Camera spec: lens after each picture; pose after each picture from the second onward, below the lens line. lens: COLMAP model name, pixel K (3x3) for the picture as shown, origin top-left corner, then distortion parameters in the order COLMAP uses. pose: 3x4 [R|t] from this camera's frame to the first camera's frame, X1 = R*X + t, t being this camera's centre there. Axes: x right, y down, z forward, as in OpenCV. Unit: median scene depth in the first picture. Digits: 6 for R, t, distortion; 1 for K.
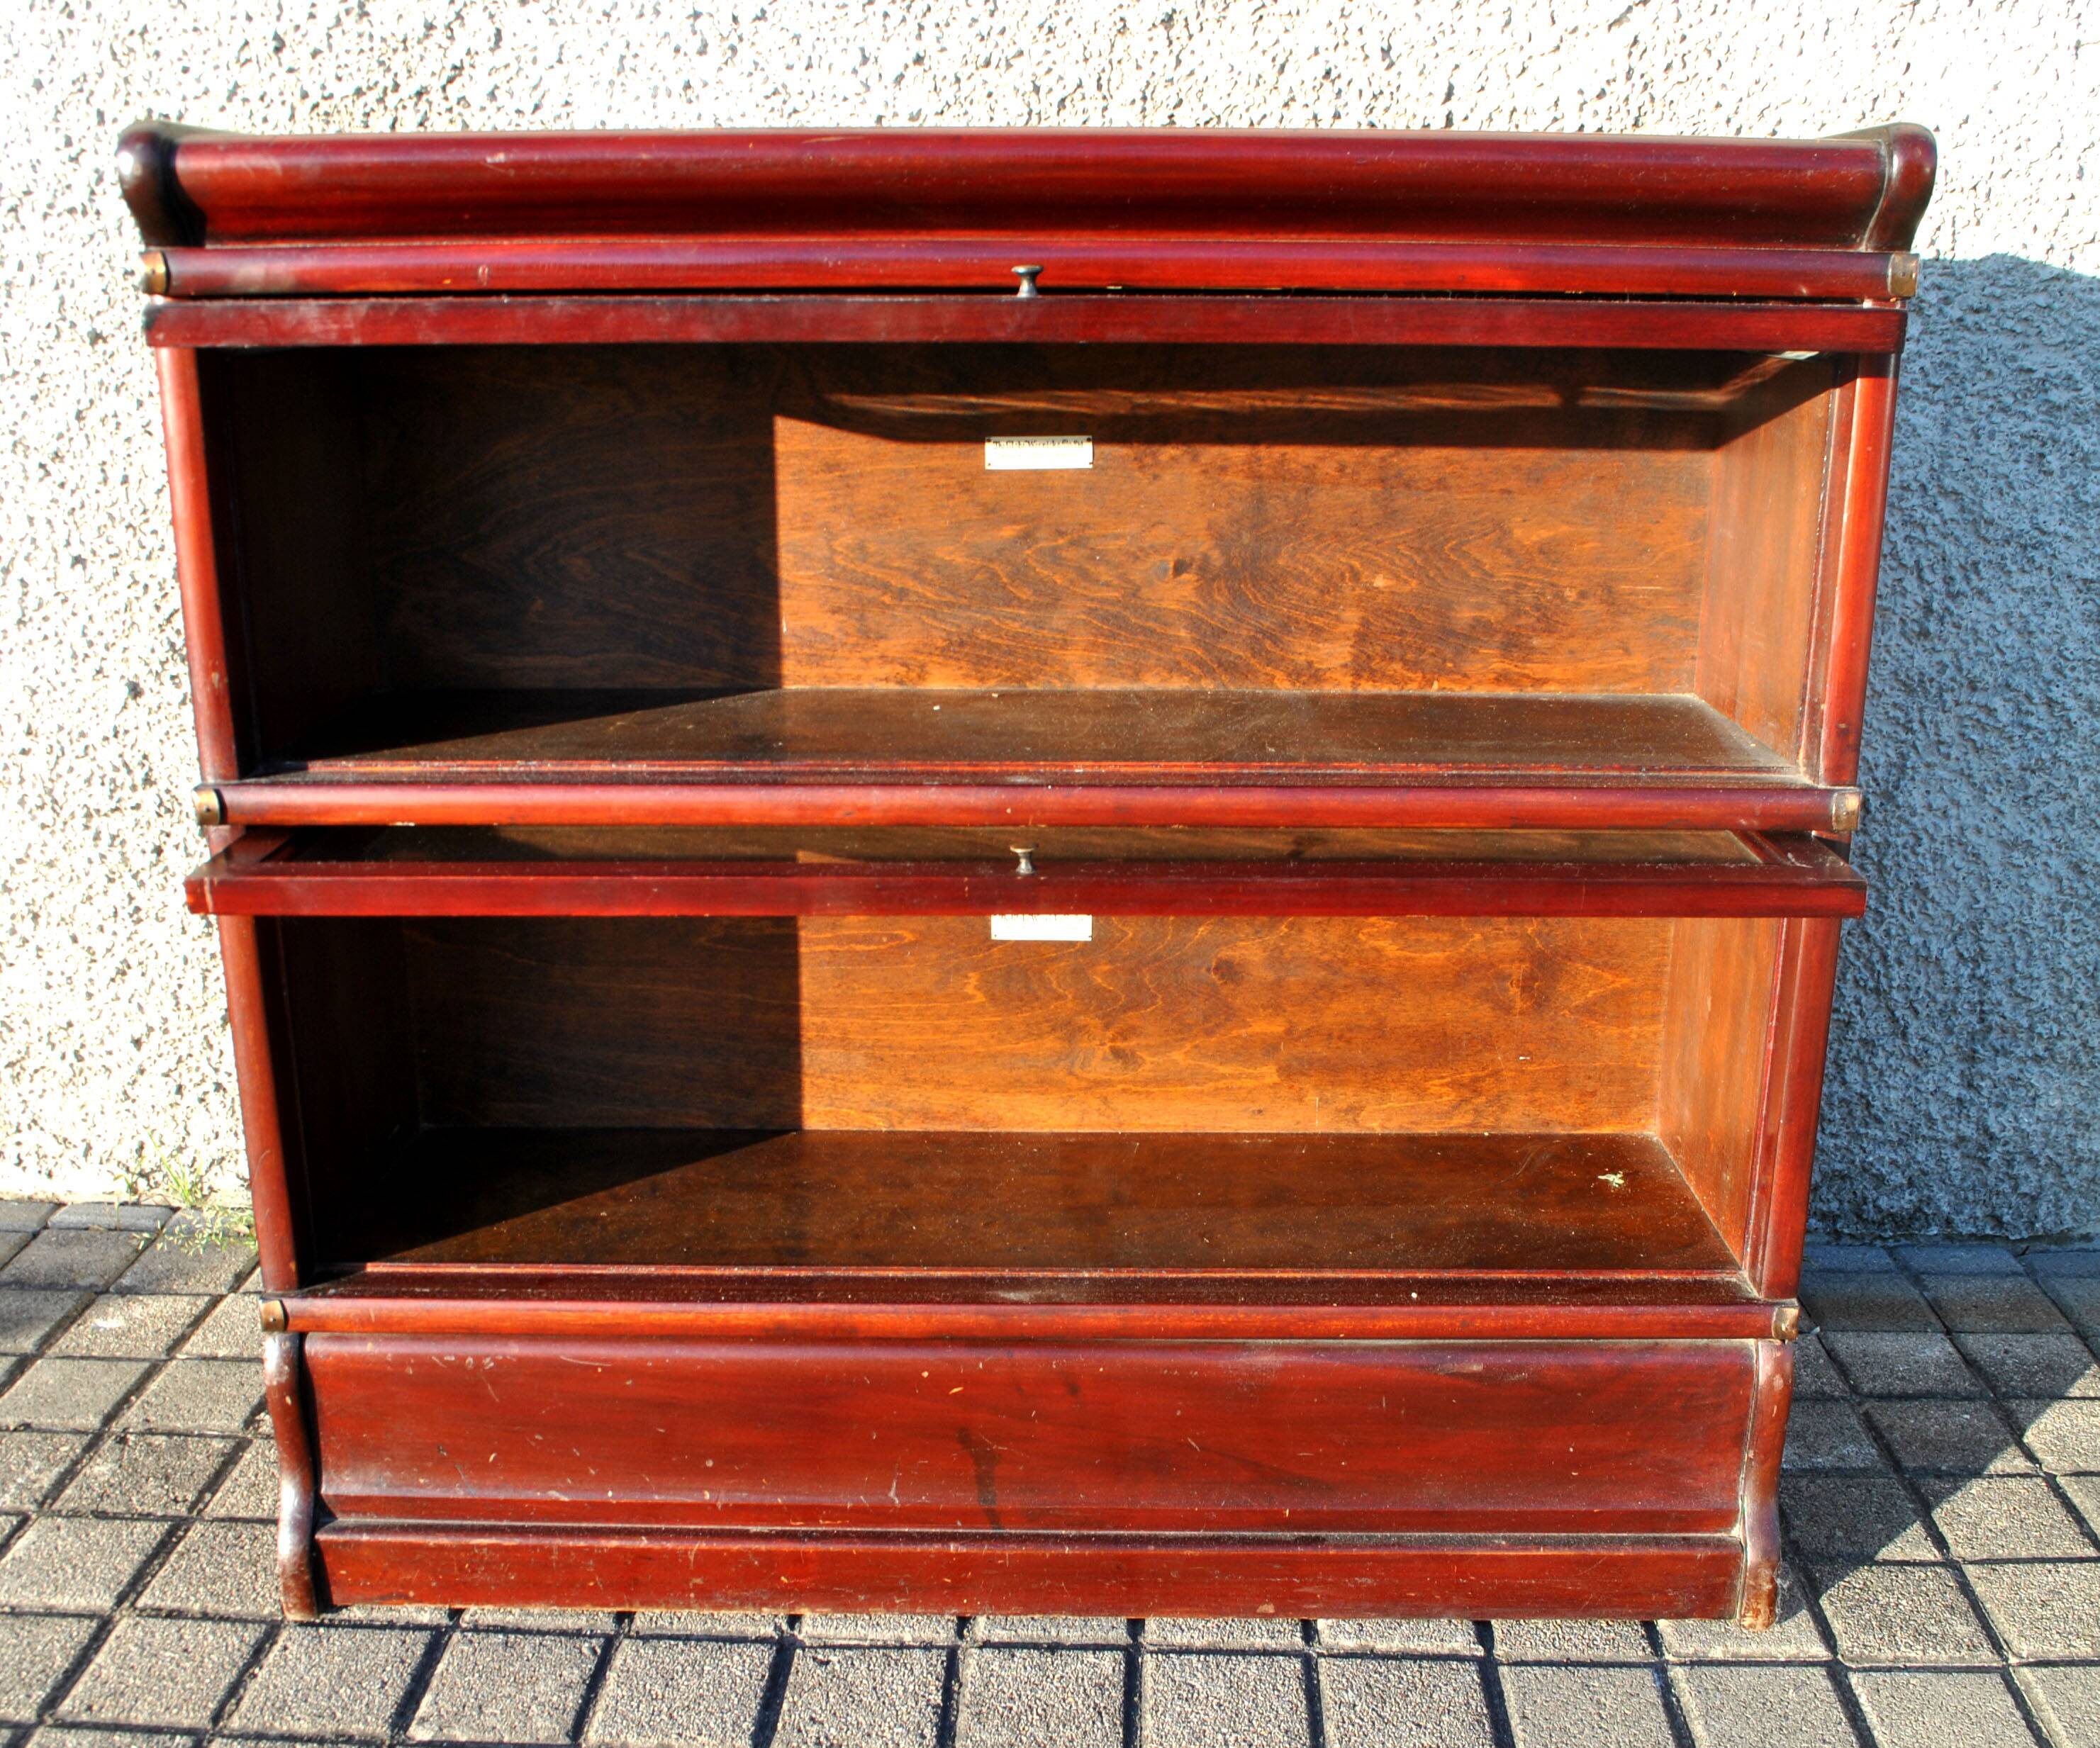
lens RADIAL K [[2139.5, 0, 1082.9], [0, 2139.5, 934.4], [0, 0, 1]] dist [-0.079800, 0.007311]
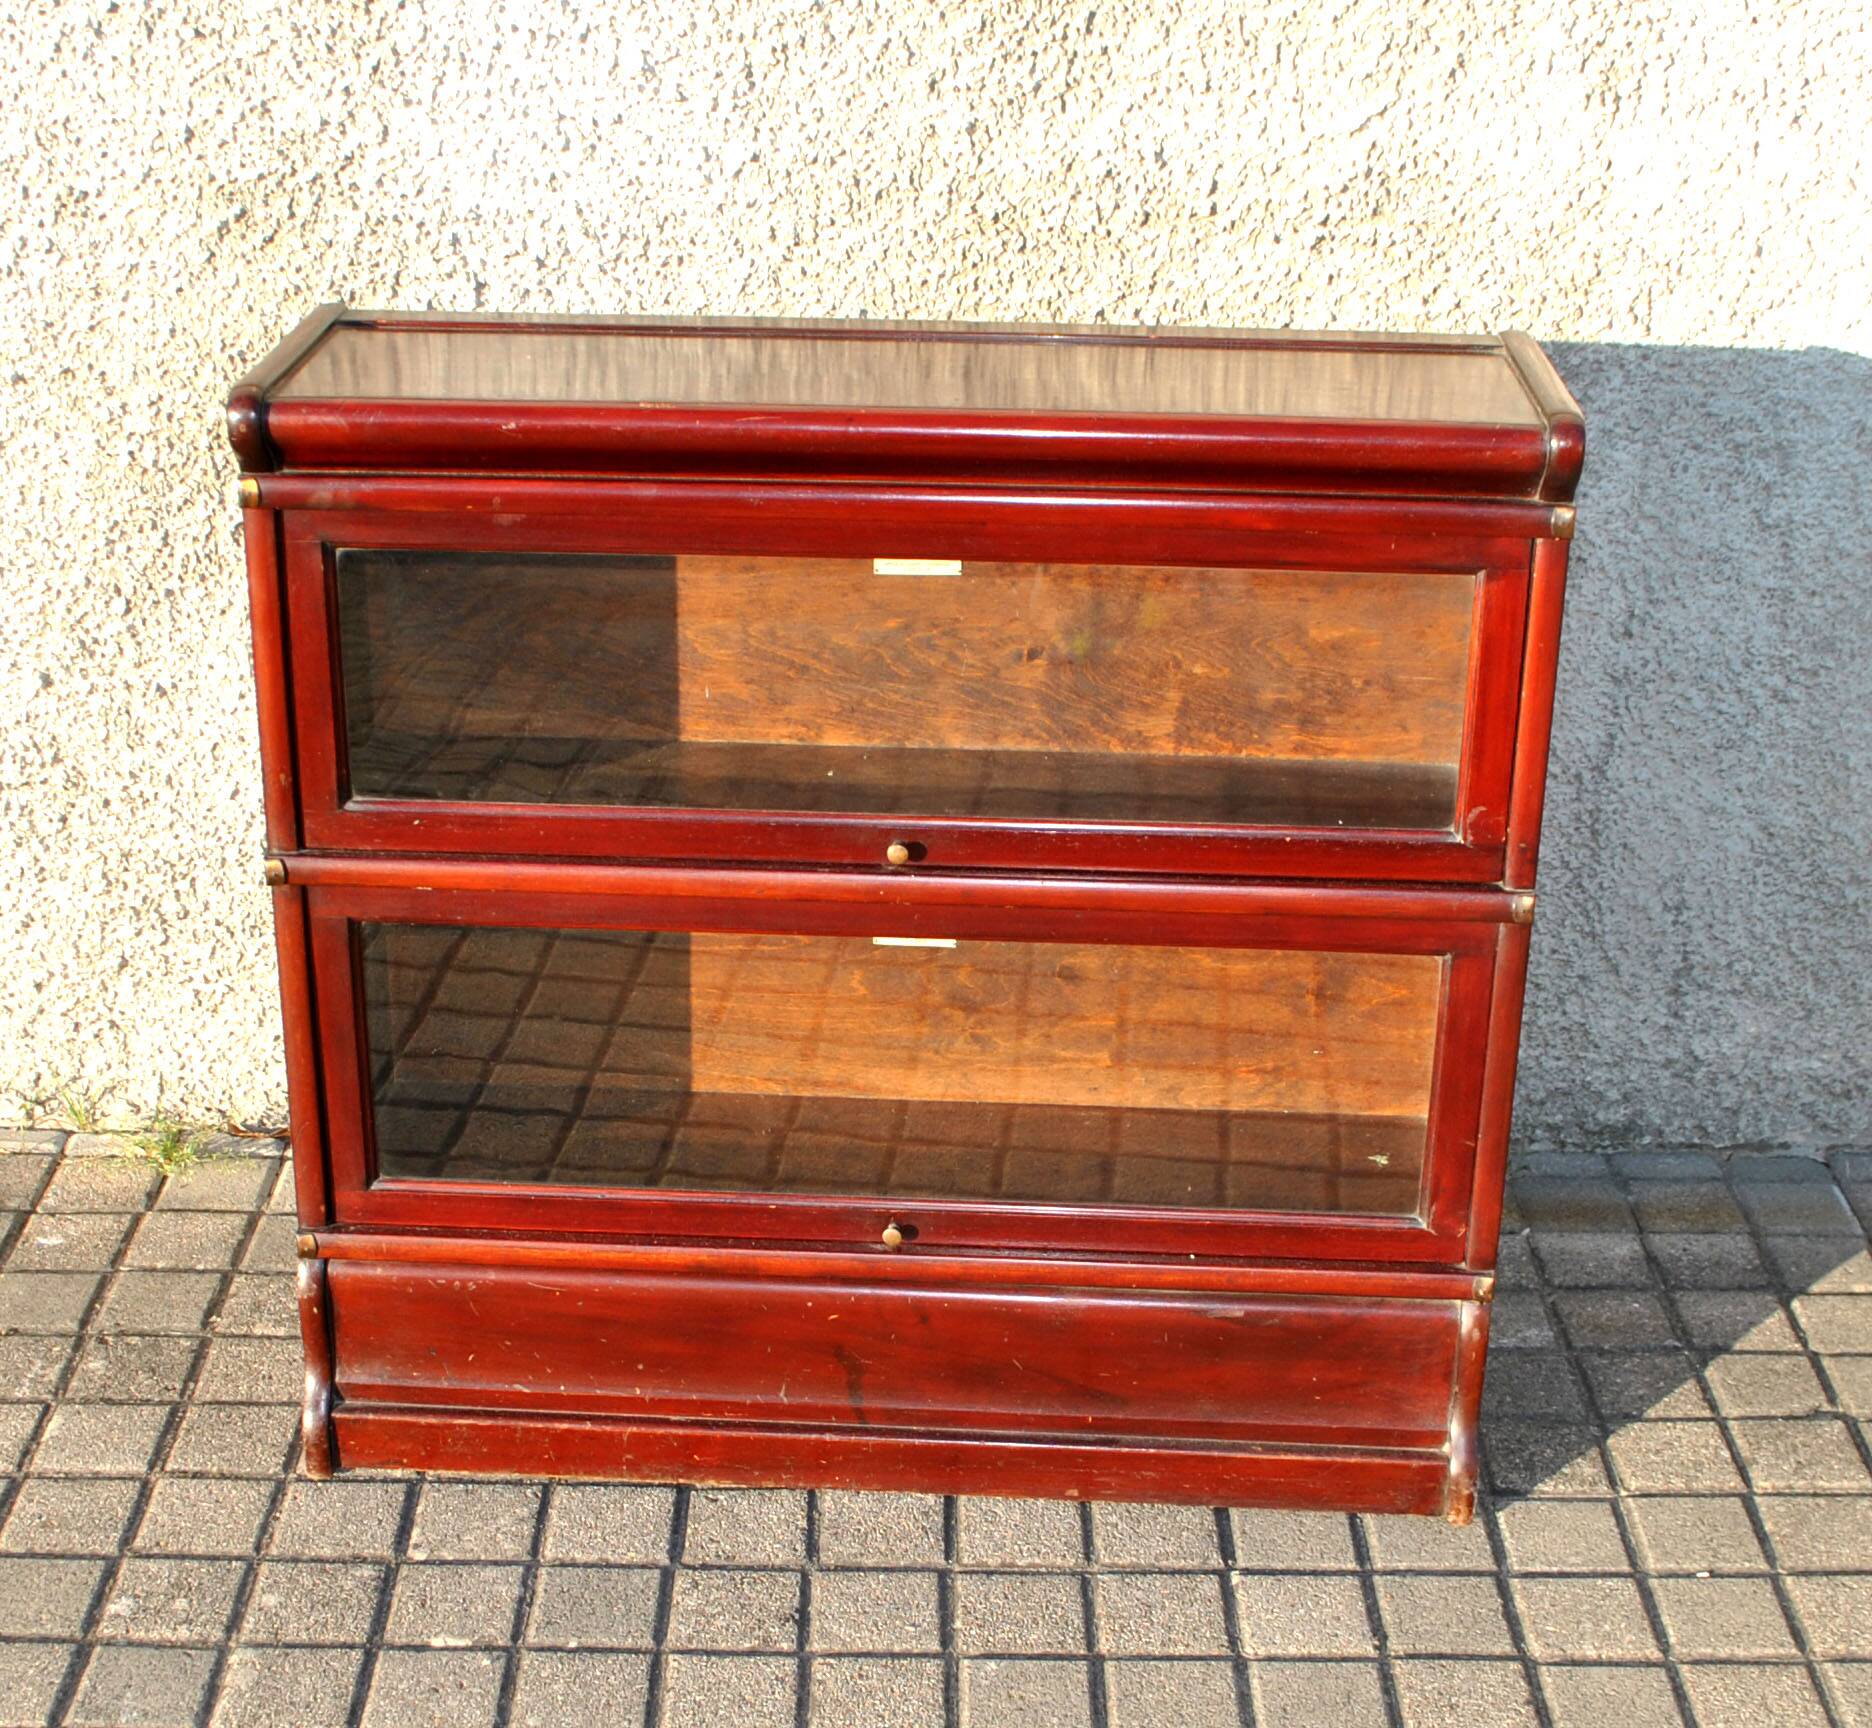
lens RADIAL K [[3006.4, 0, 897.5], [0, 3006.4, 922.9], [0, 0, 1]] dist [-0.072179, 0.004310]
pose [[0.999632, -0.006545, 0.026315, -0.045453], [0.003785, 0.994612, 0.103596, -0.166618], [-0.026851, -0.103459, 0.994271, -0.665905]]
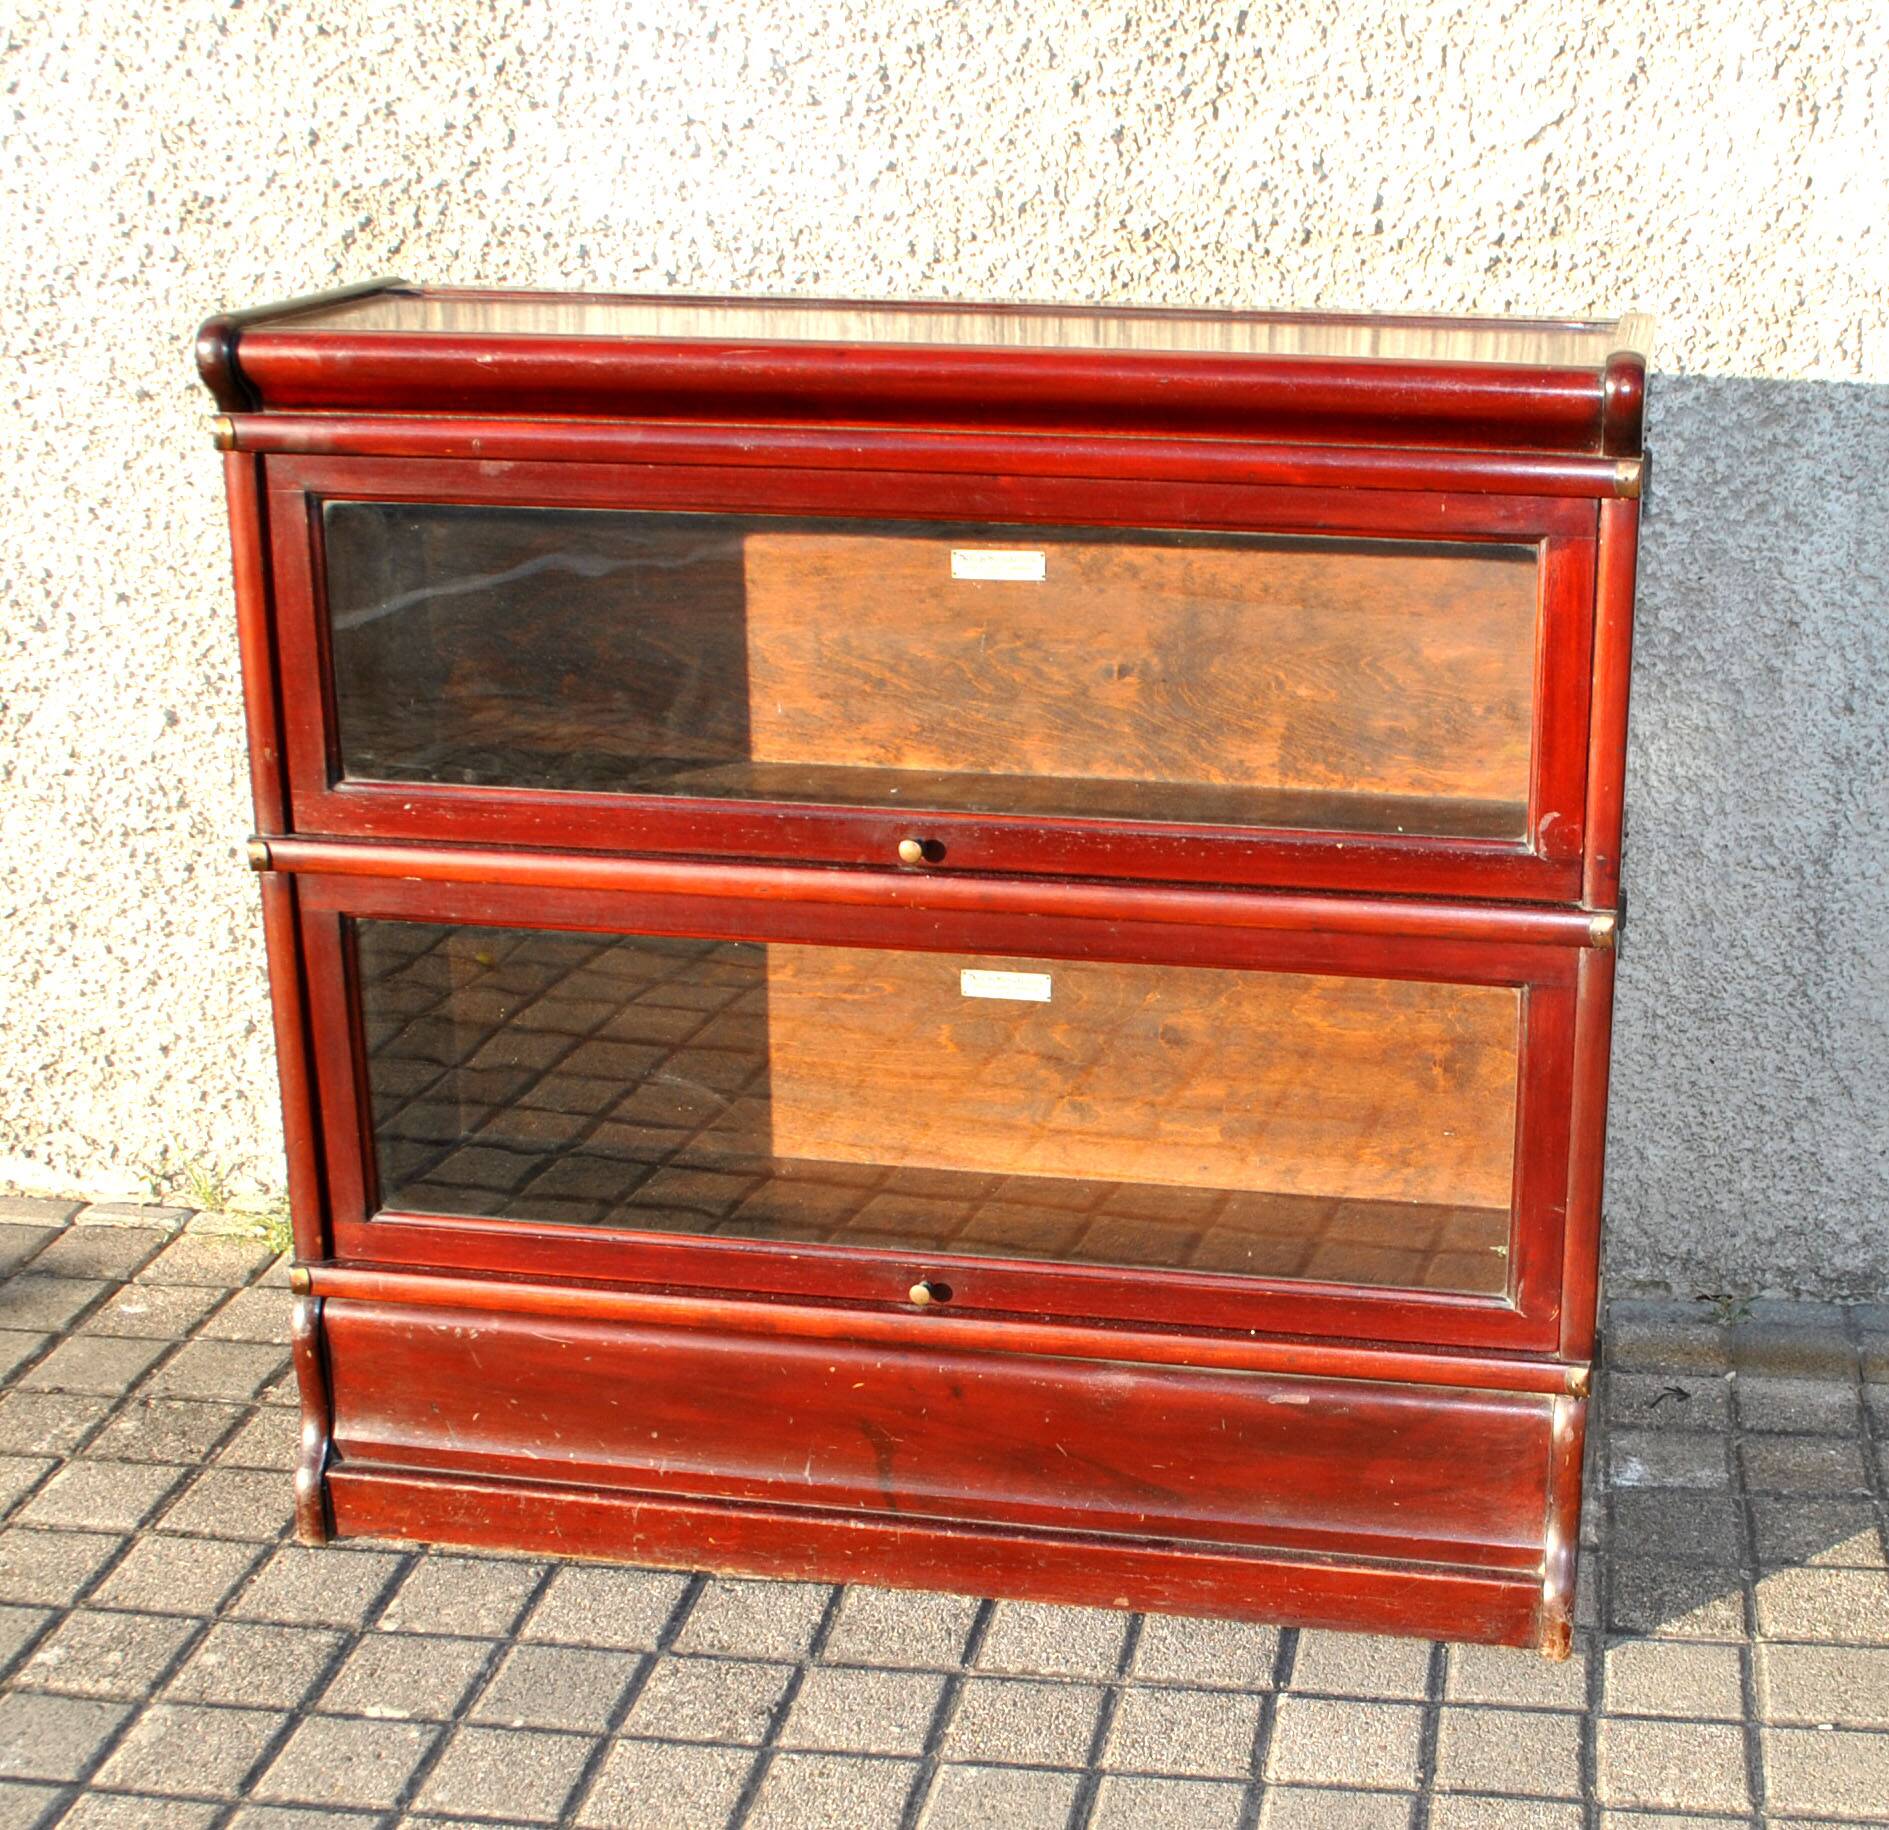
lens RADIAL K [[3010.8, 0, 1286.3], [0, 3010.8, 982.7], [0, 0, 1]] dist [-0.074531, 0.009505]
pose [[0.998099, 0.029526, -0.054096, 0.219284], [-0.028999, 0.999524, 0.010501, -0.016134], [0.054380, -0.008912, 0.998481, -0.527534]]
